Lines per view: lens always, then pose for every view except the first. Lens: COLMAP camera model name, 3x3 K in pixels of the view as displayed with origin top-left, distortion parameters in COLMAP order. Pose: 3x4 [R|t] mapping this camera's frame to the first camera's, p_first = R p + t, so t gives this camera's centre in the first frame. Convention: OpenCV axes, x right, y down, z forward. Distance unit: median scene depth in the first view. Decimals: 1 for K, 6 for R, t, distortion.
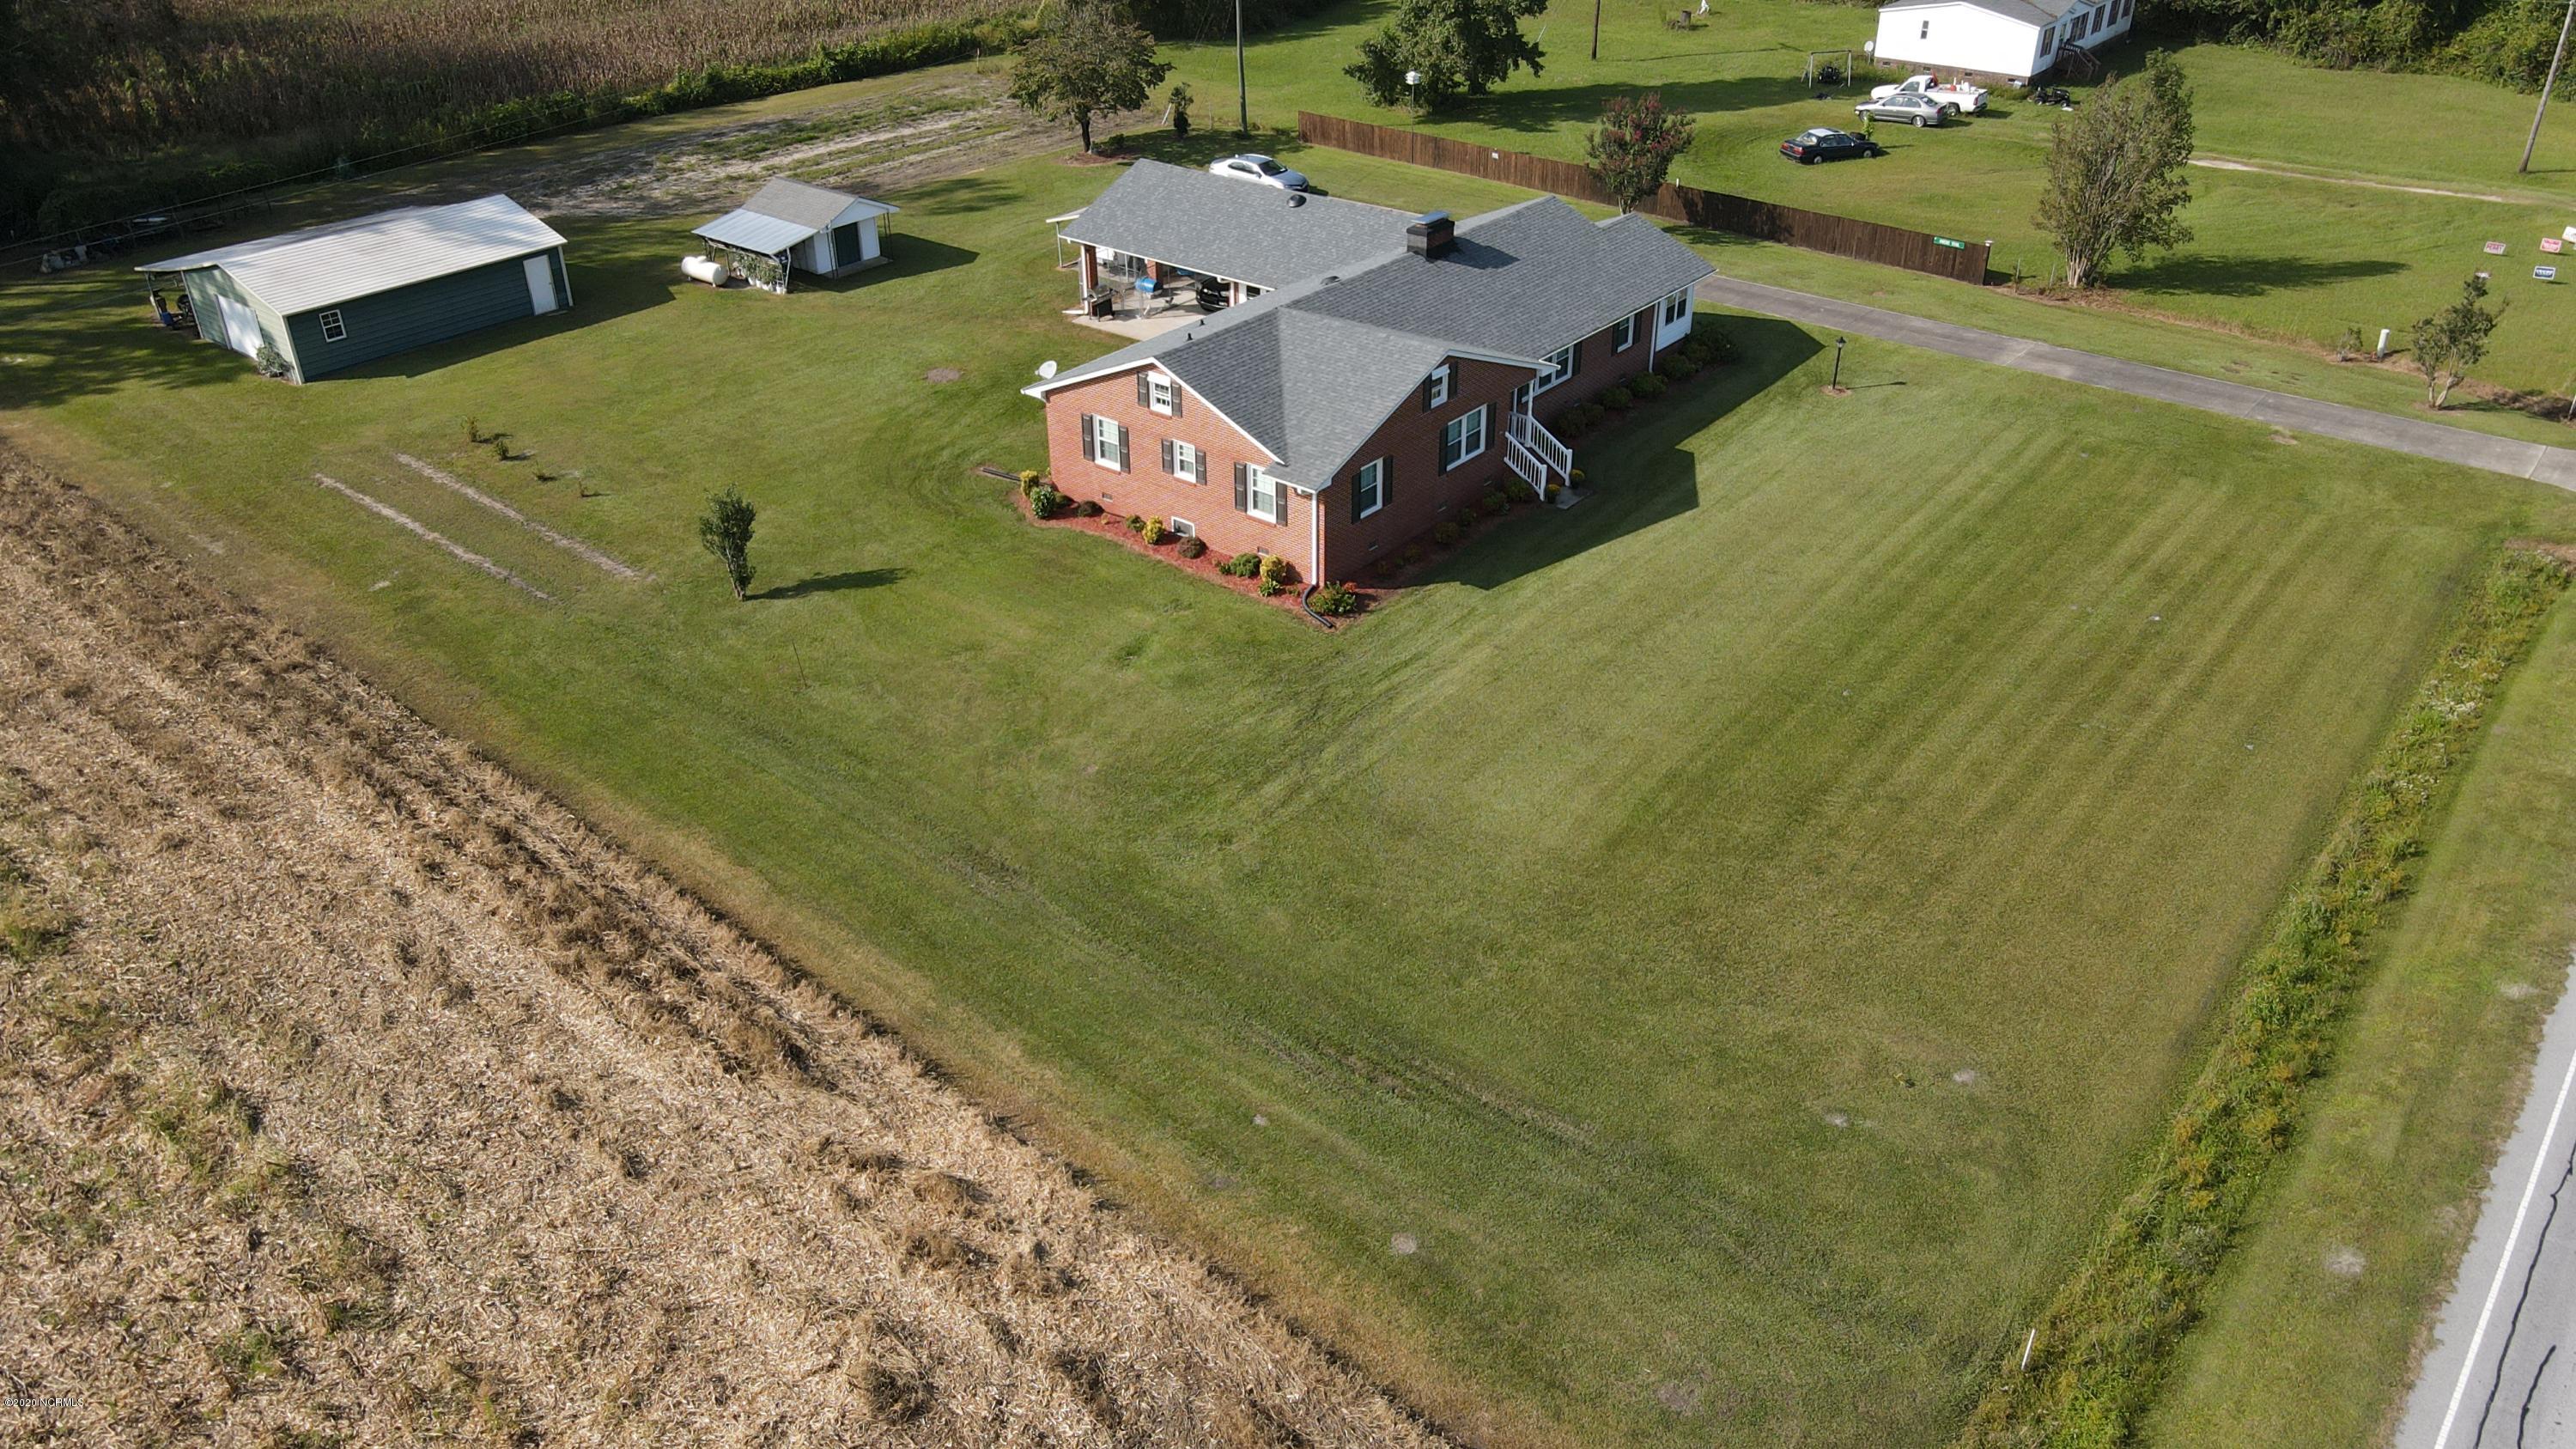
lens RADIAL K [[1893.5, 0, 1281.5], [0, 1893.5, 716.0], [0, 0, 1]] dist [-0.008134, 0.038519]
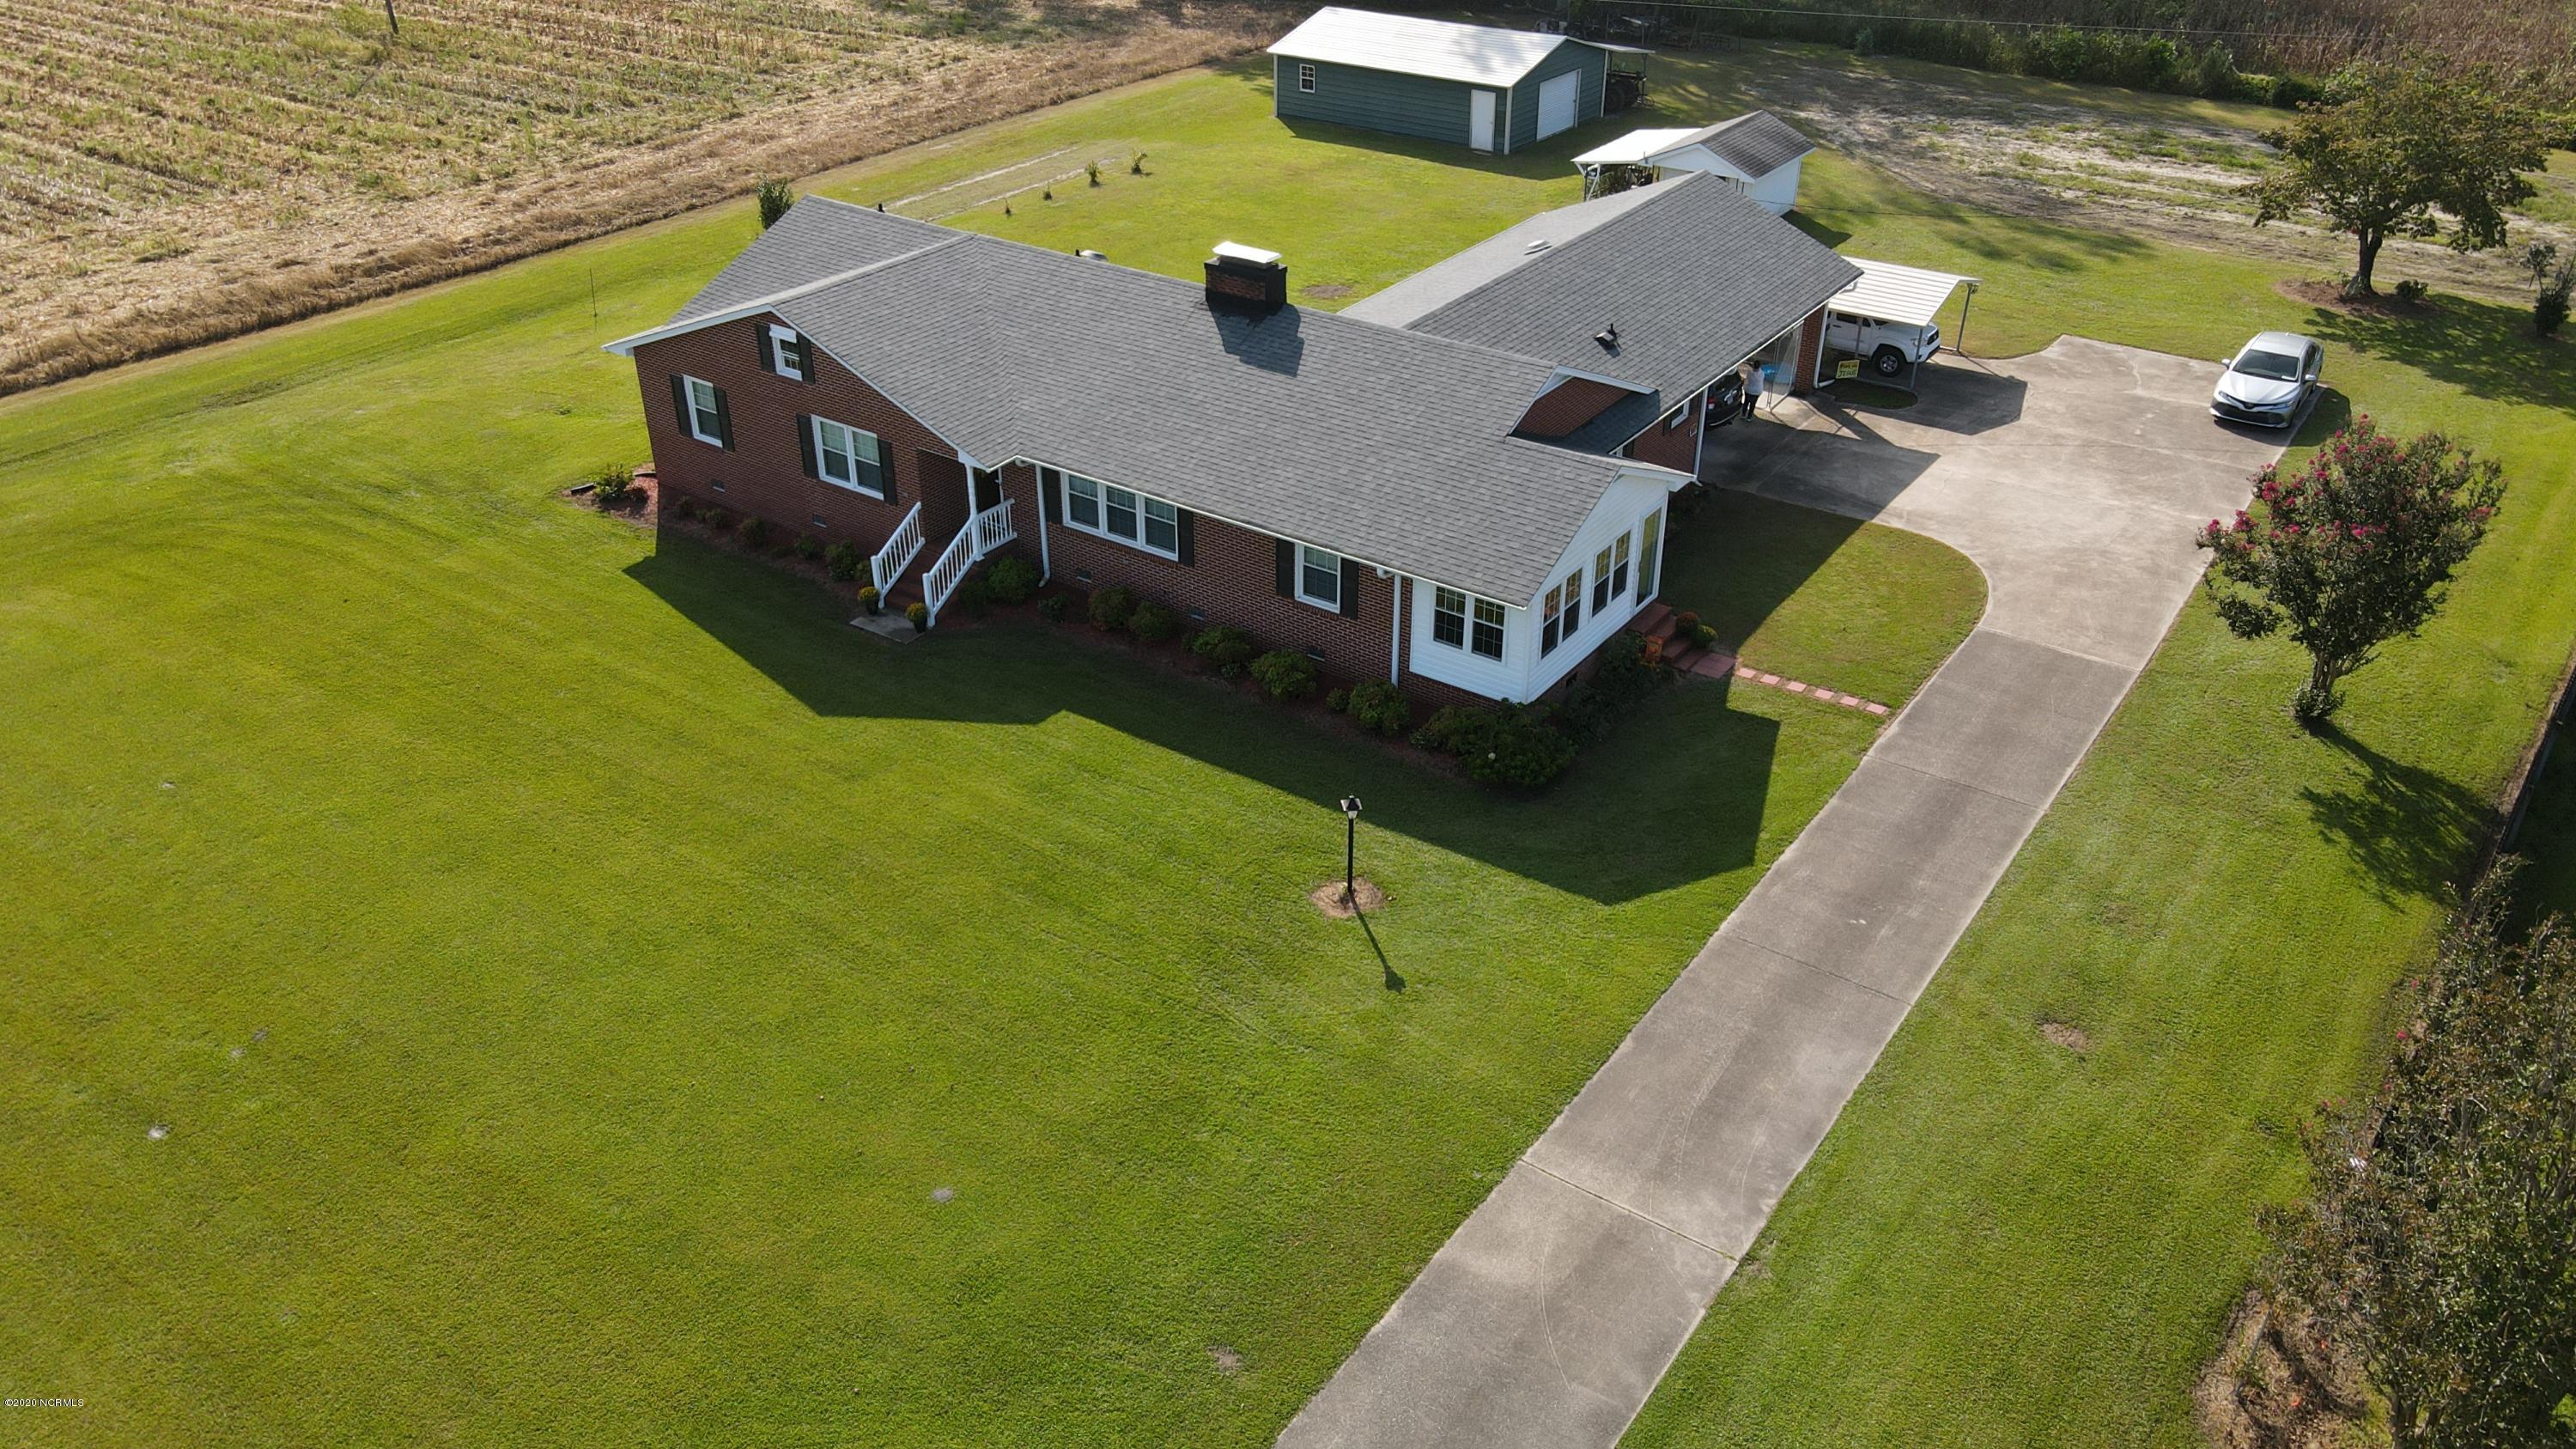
lens RADIAL K [[1893.5, 0, 1281.5], [0, 1893.5, 716.0], [0, 0, 1]] dist [-0.008134, 0.038519]
pose [[0.071241, 0.518162, -0.852310, 0.699260], [-0.506606, 0.754862, 0.416574, -0.410706], [0.859229, 0.402108, 0.316281, 0.849450]]
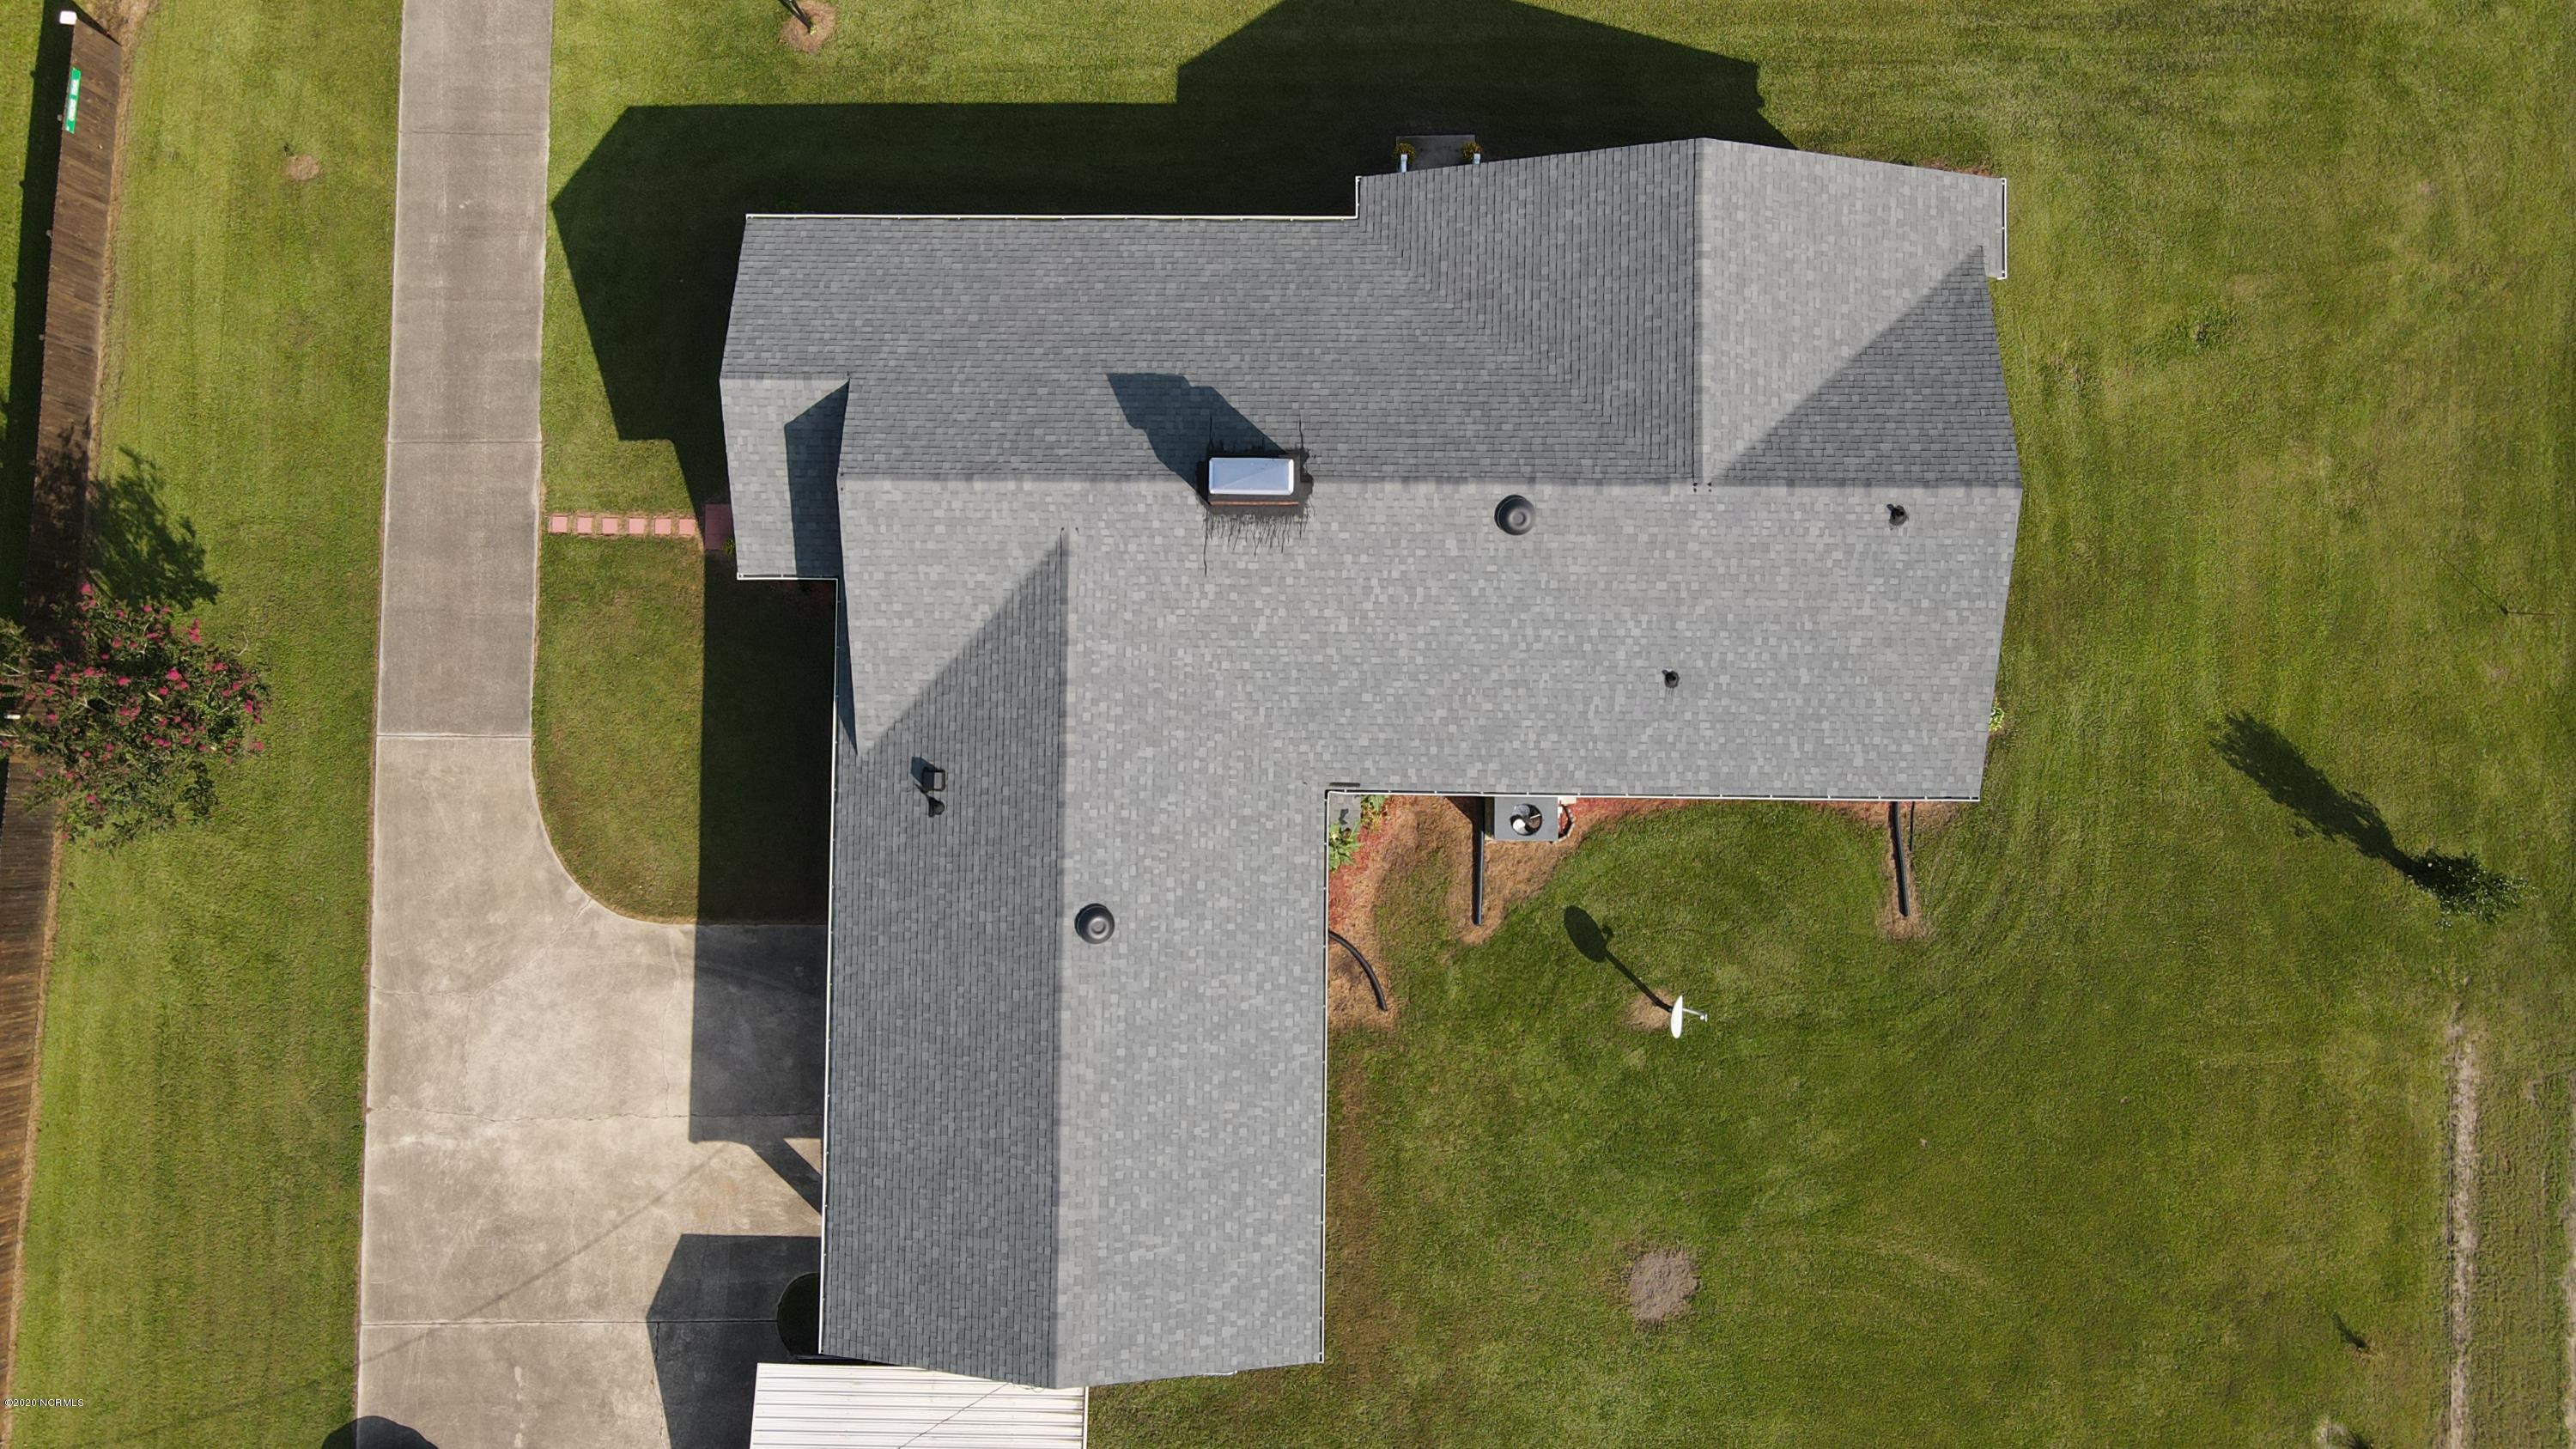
lens RADIAL K [[1900.6, 0, 1284.8], [0, 1900.6, 711.0], [0, 0, 1]] dist [0.005666, 0.011037]
pose [[-0.622819, -0.780338, 0.056292, -0.007270], [0.426505, -0.278329, 0.860597, -0.719198], [-0.655889, 0.560005, 0.506166, 0.744447]]
